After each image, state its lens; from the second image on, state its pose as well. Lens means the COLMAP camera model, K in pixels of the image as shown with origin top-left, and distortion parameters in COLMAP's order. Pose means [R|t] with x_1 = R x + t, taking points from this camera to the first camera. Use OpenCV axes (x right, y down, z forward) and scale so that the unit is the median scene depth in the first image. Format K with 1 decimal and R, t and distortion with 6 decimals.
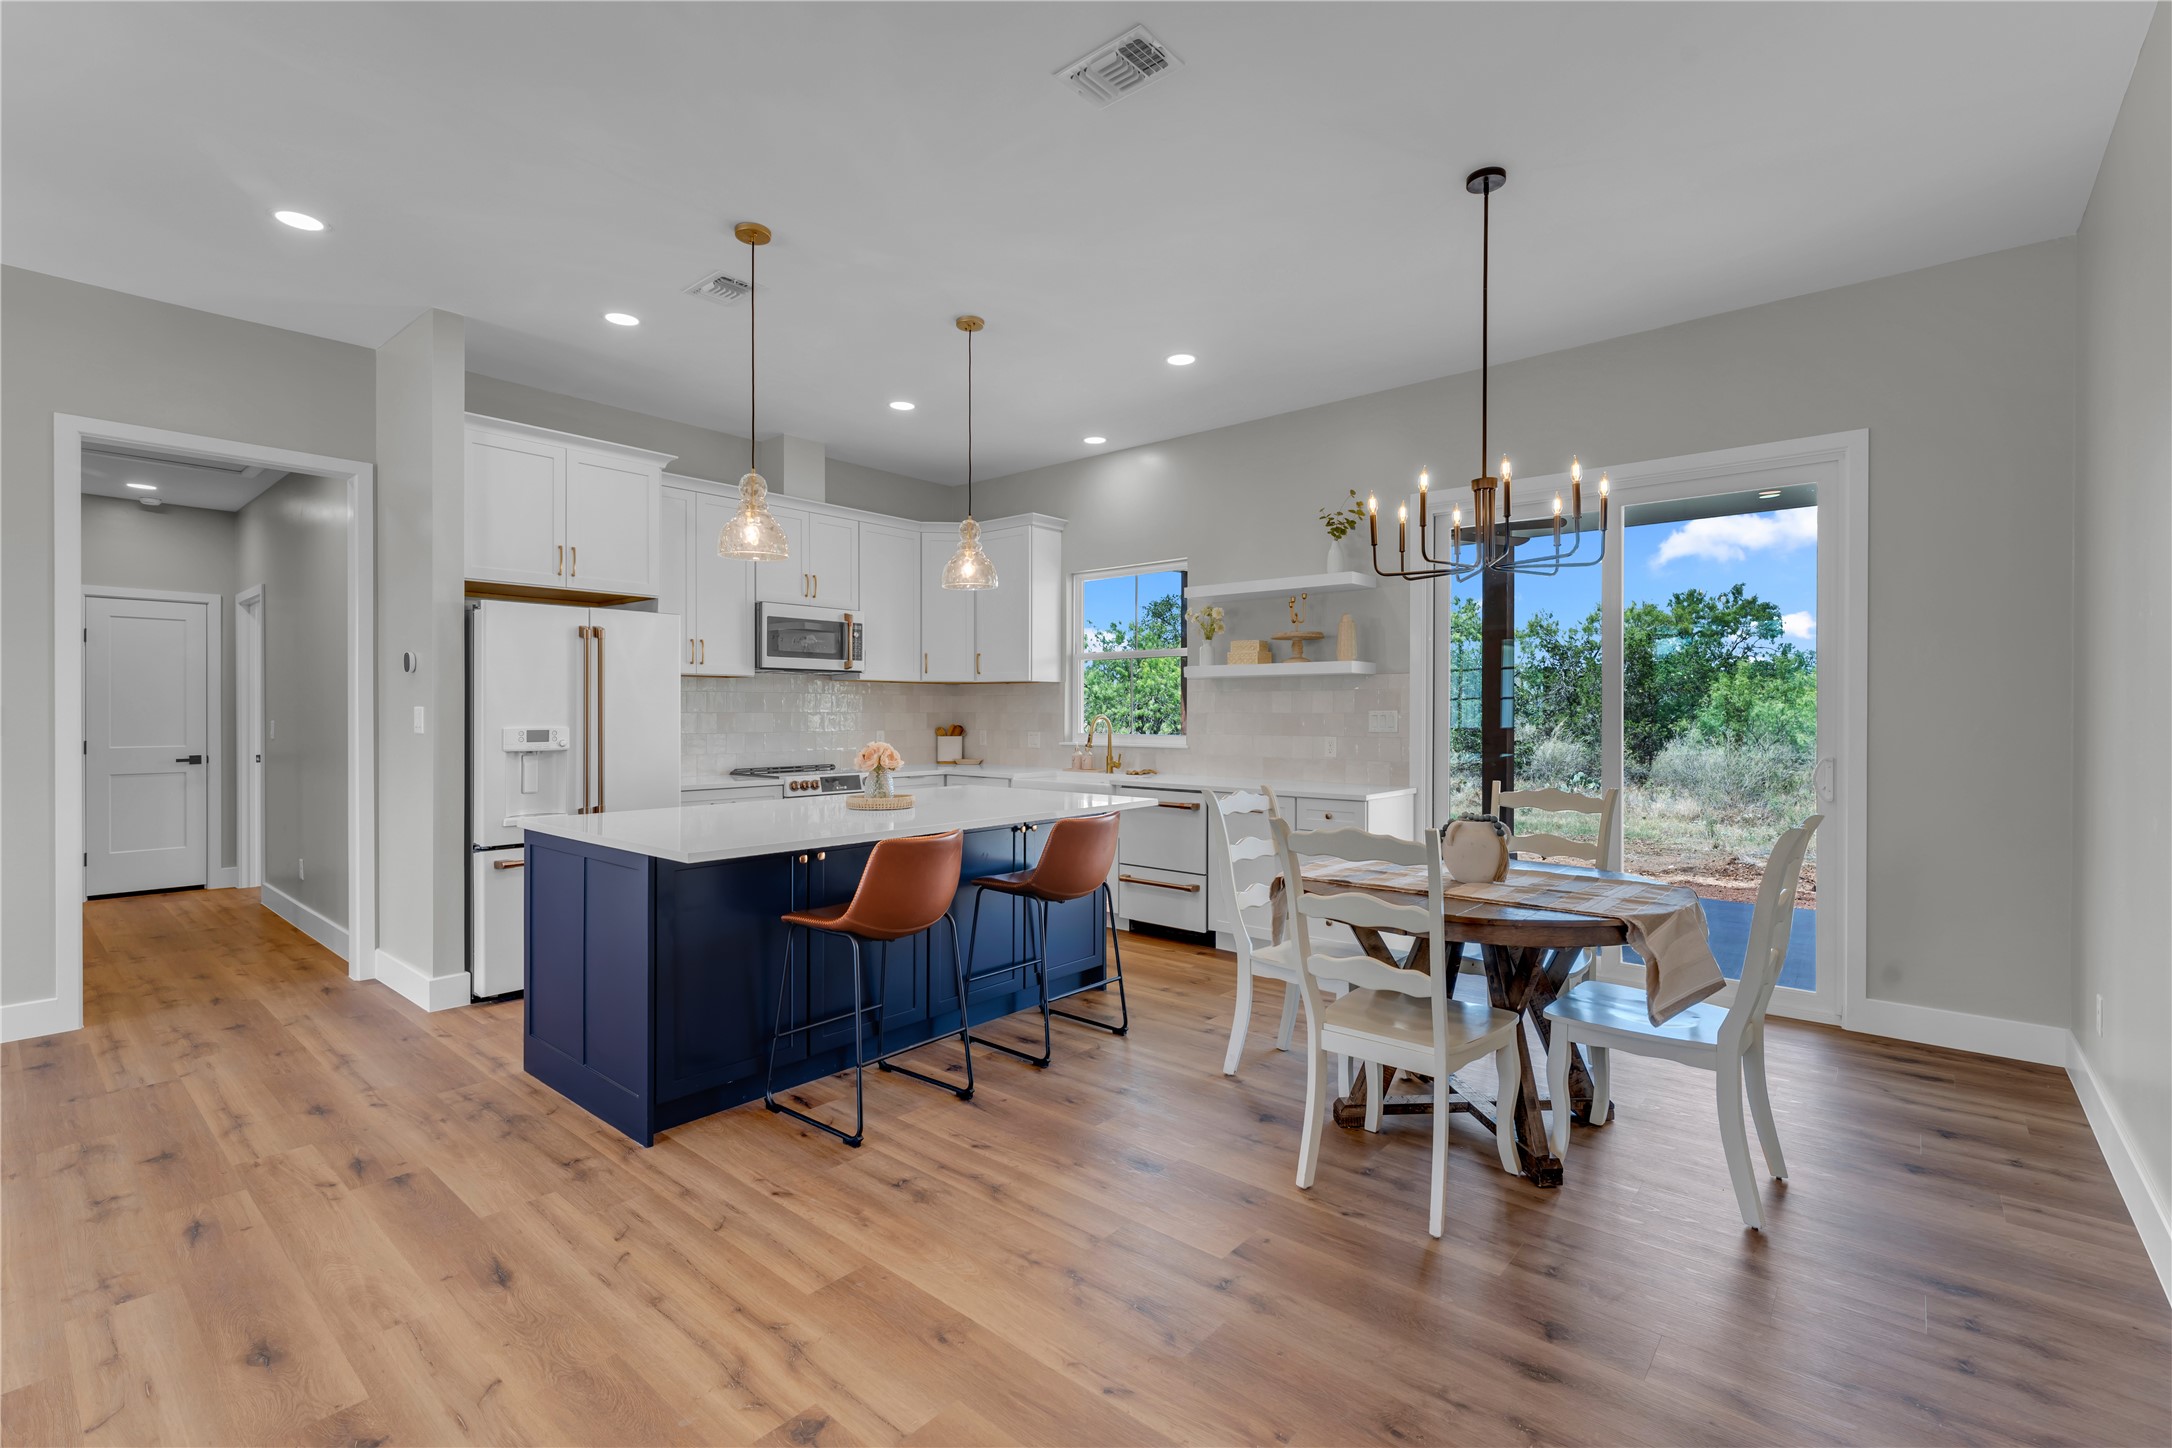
lens RADIAL K [[964.9, 0, 1083.9], [0, 964.9, 726.1], [0, 0, 1]] dist [0.001796, -0.000064]
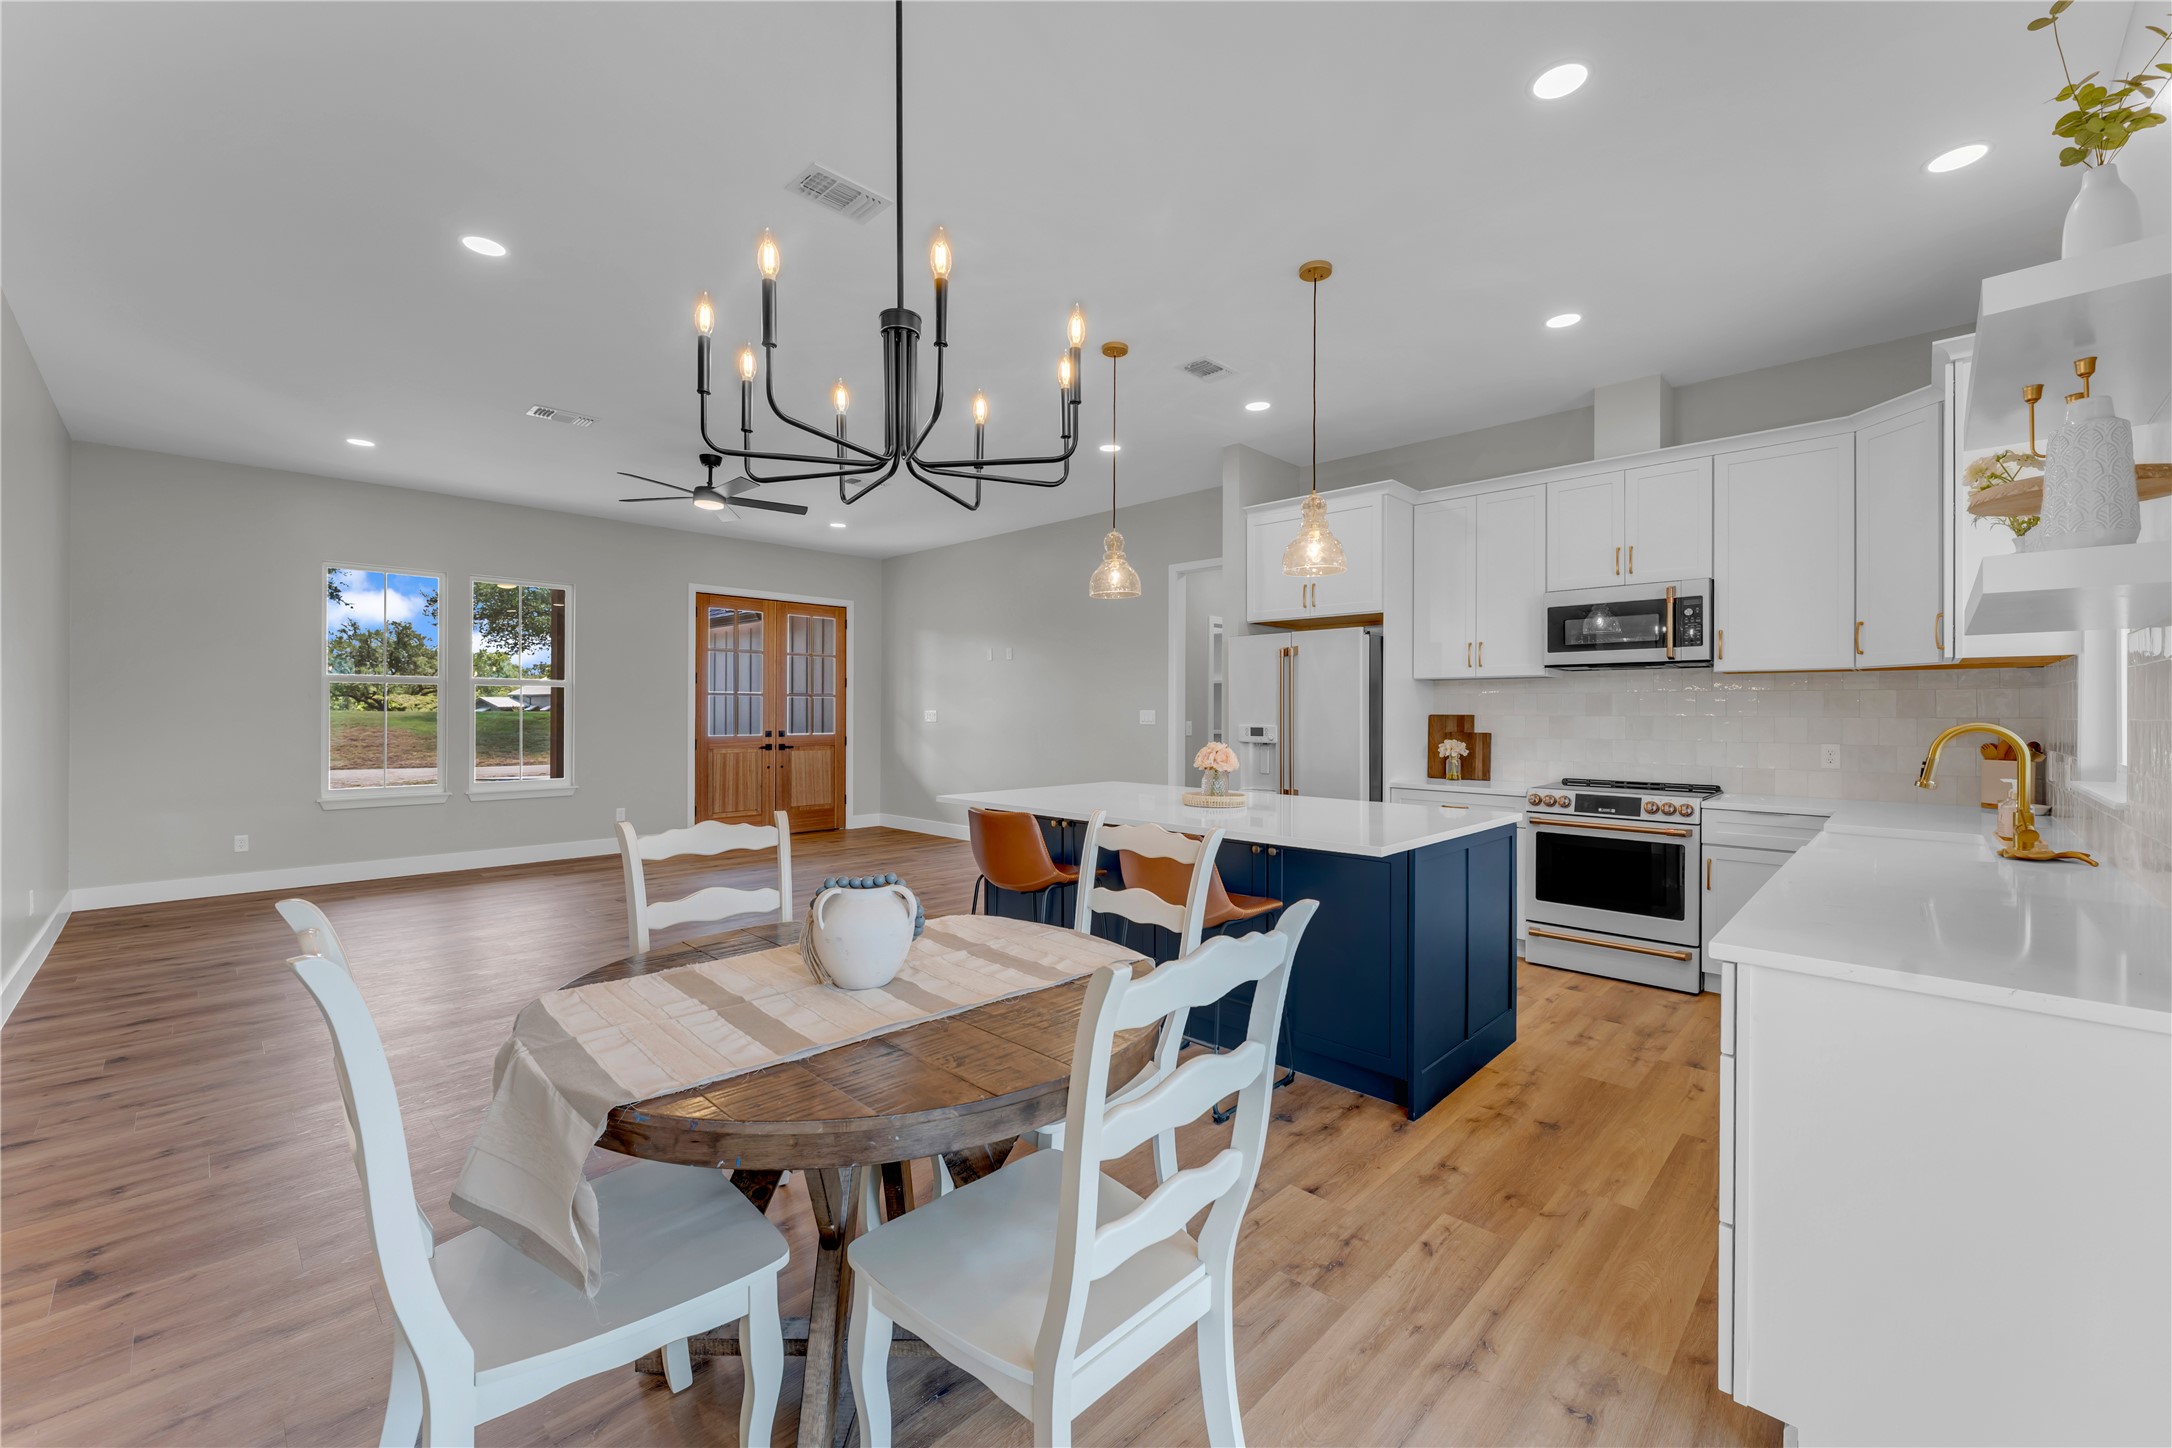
lens RADIAL K [[879.7, 0, 1075.3], [0, 879.7, 726.3], [0, 0, 1]] dist [-0.000335, -0.000158]
pose [[-0.073710, 0.013472, -0.997189, 0.654136], [-0.018090, 0.999726, 0.014843, -0.011243], [0.997116, 0.019133, -0.073446, 0.799522]]
